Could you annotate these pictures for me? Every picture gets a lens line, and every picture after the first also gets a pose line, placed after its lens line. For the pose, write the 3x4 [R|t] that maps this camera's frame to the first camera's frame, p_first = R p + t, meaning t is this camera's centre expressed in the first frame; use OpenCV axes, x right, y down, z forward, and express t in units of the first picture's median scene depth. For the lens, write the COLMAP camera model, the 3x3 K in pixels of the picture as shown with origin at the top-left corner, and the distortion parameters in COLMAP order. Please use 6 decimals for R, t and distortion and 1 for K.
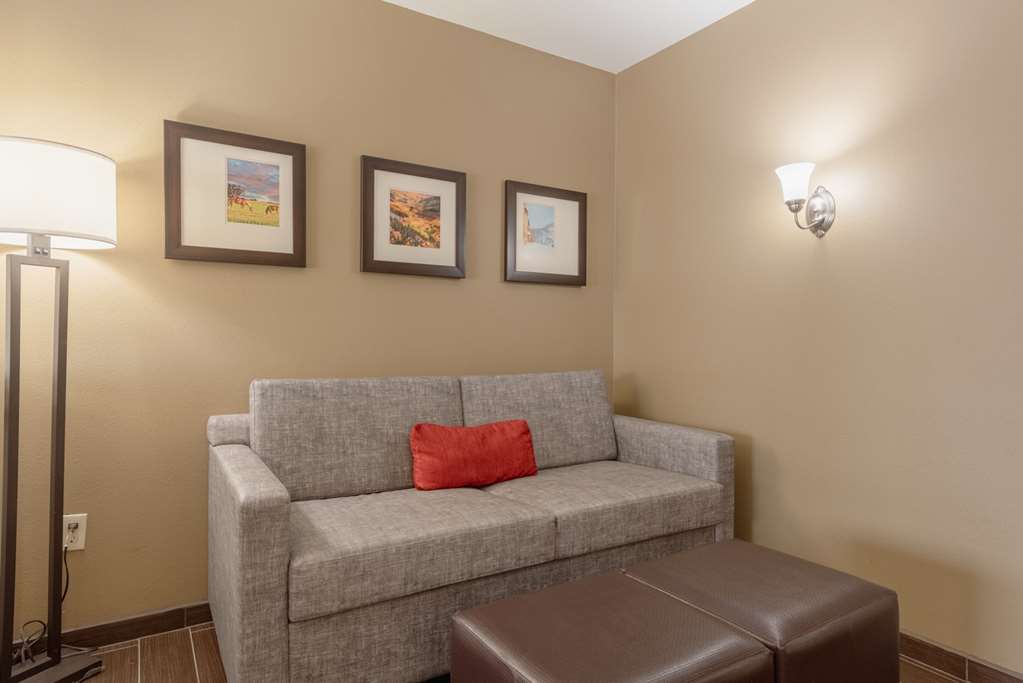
lens RADIAL K [[593.7, 0, 511.5], [0, 593.7, 341.5], [0, 0, 1]] dist [0.025708, -0.000734]
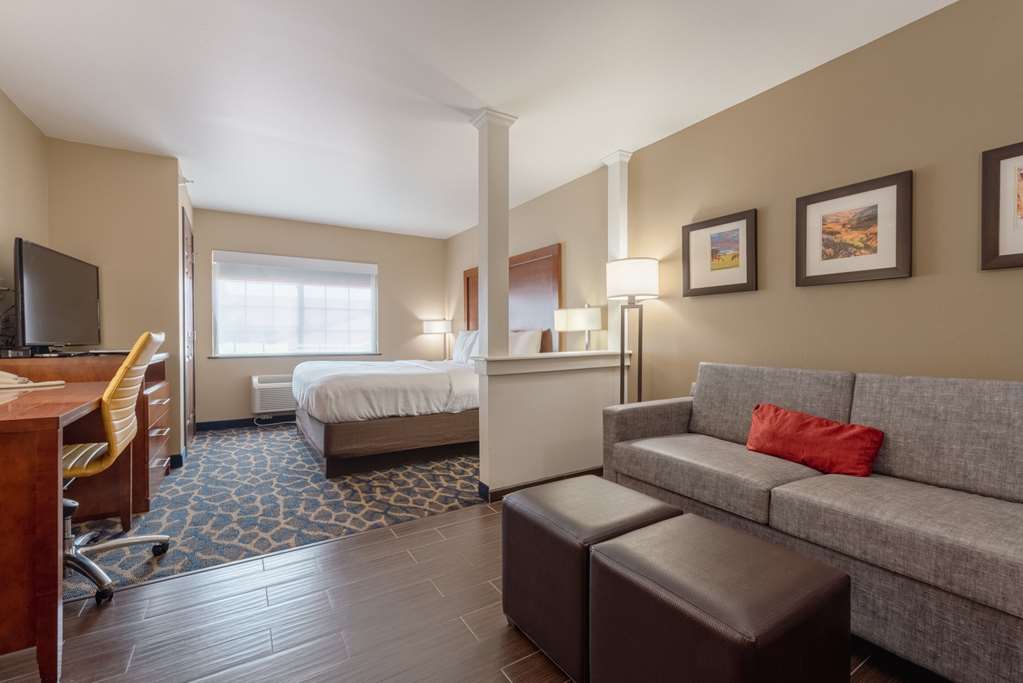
lens RADIAL K [[431.7, 0, 511.5], [0, 431.7, 341.5], [0, 0, 1]] dist [-0.012089, -0.000302]
pose [[0.005091, 0.013463, -0.999896, 0.729264], [0.006387, 0.999889, 0.013496, -0.013879], [0.999967, -0.006455, 0.005004, 0.380573]]
